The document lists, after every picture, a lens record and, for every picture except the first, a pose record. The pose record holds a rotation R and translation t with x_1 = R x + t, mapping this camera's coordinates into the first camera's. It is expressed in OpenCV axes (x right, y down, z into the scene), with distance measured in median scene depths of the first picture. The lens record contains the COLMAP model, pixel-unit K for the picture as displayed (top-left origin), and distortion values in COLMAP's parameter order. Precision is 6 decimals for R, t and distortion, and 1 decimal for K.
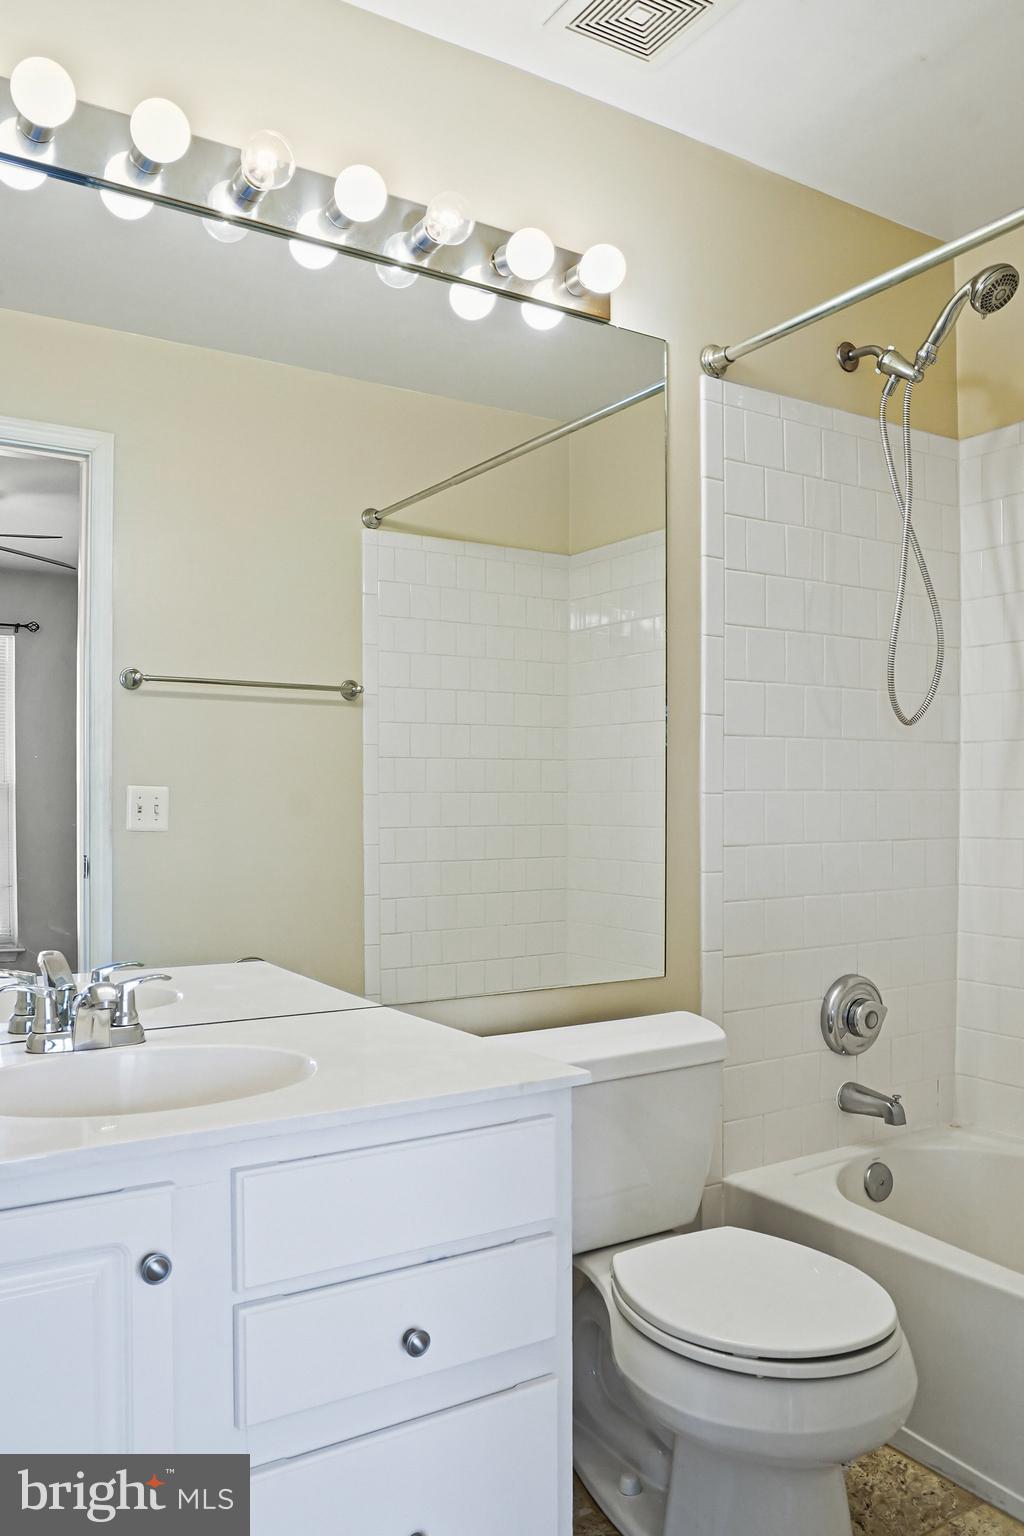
lens RADIAL K [[1138.7, 0, 515.9], [0, 1138.7, 777.7], [0, 0, 1]] dist [-0.010793, -0.000603]
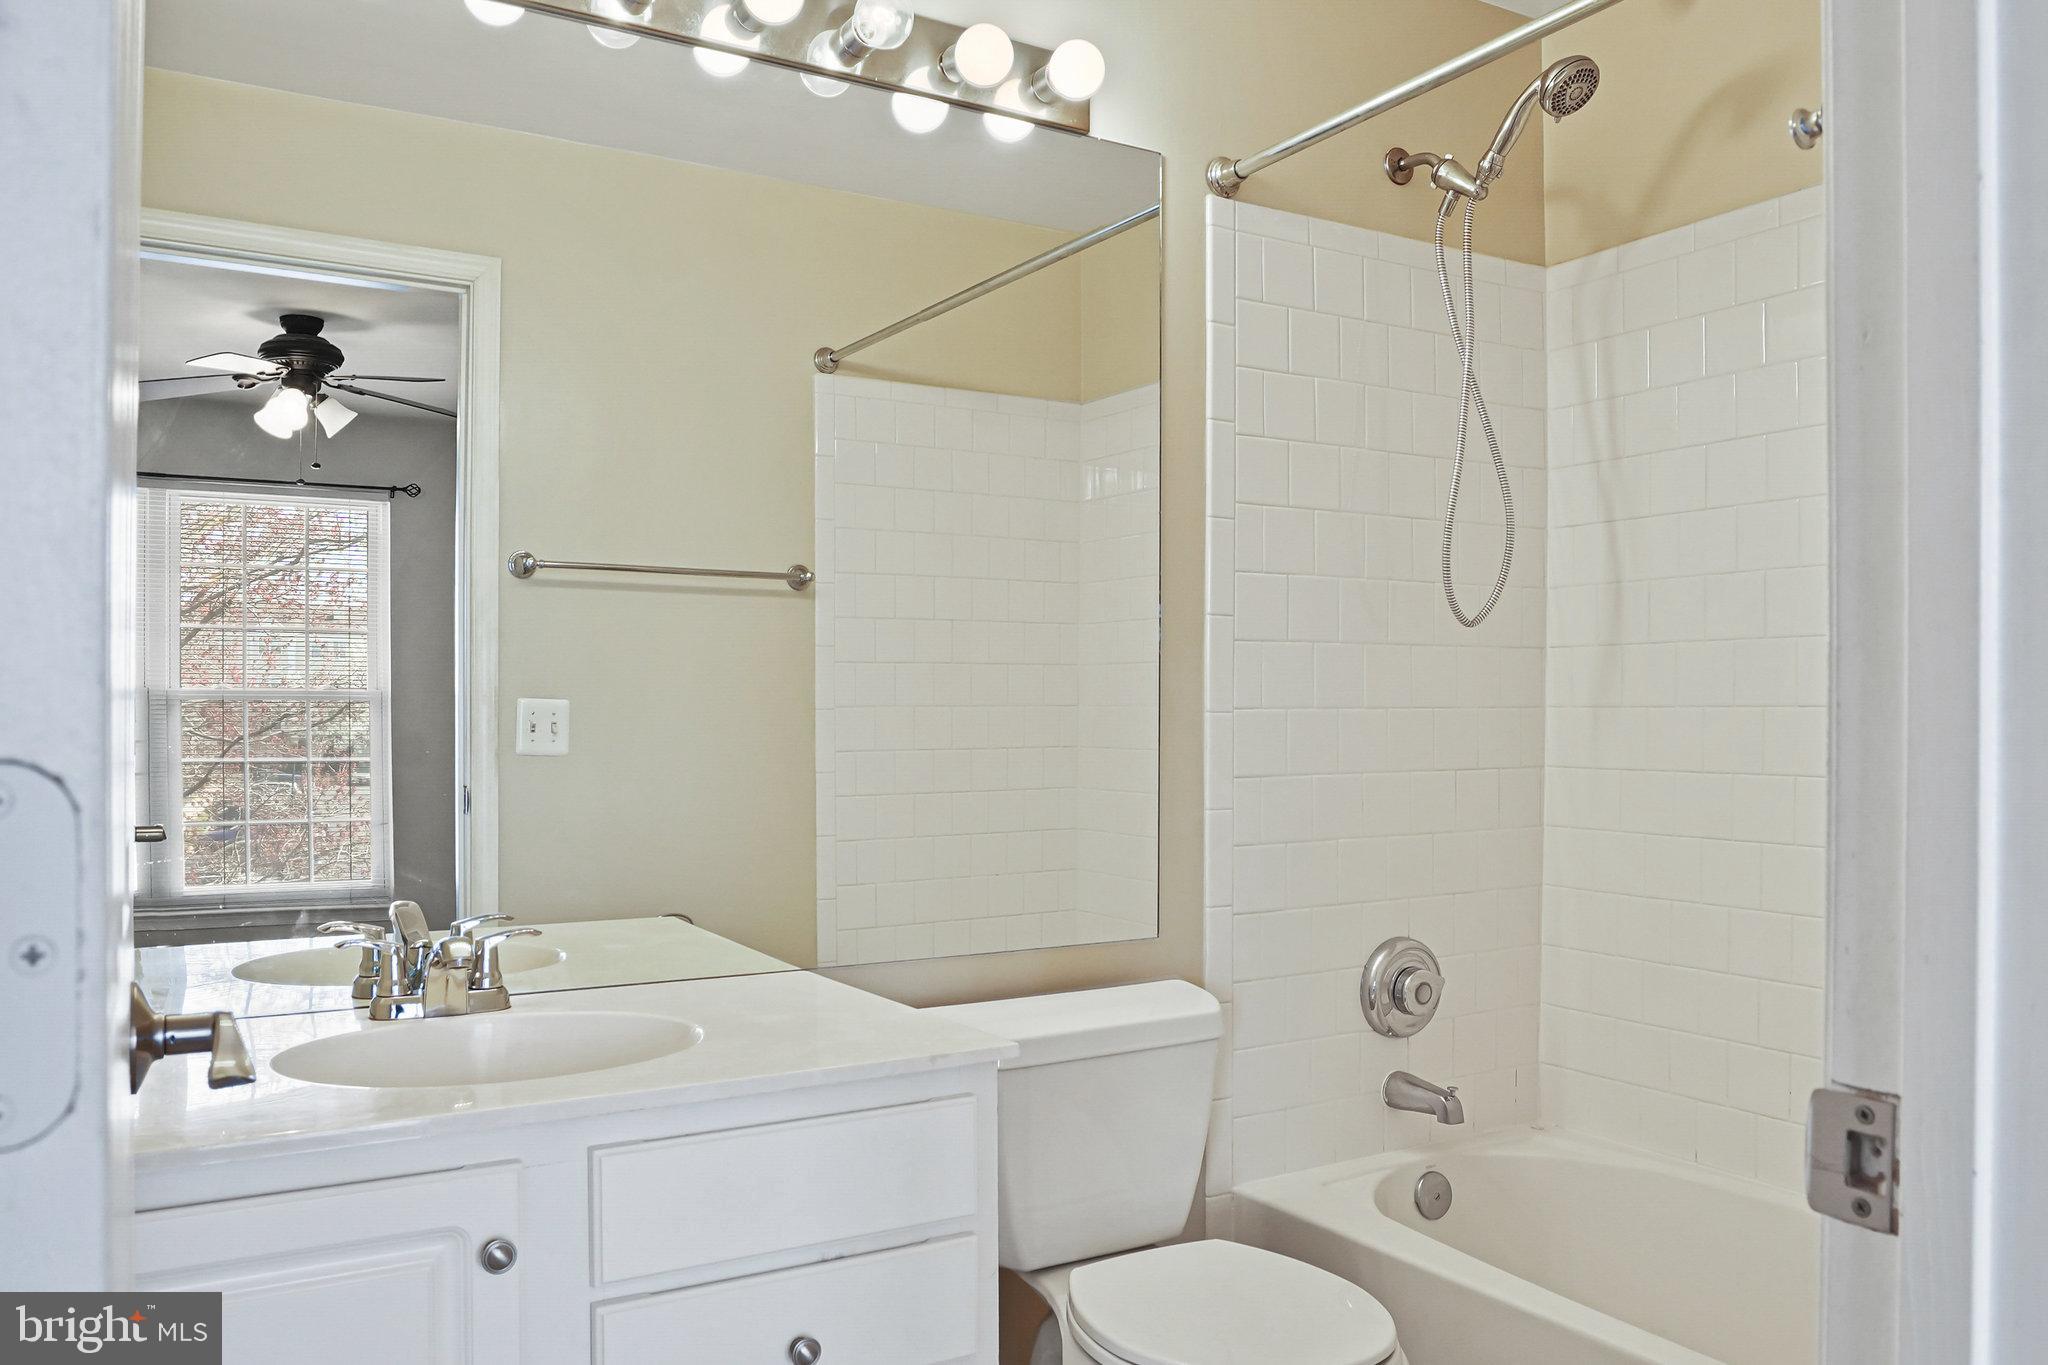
lens RADIAL K [[1526.0, 0, 1024.0], [0, 1526.0, 682.5], [0, 0, 1]] dist [-0.009671, 0.001192]
pose [[0.999599, 0.000714, -0.028321, 0.061816], [-0.000665, 0.999998, 0.001765, -0.008717], [0.028322, -0.001746, 0.999597, -0.086121]]
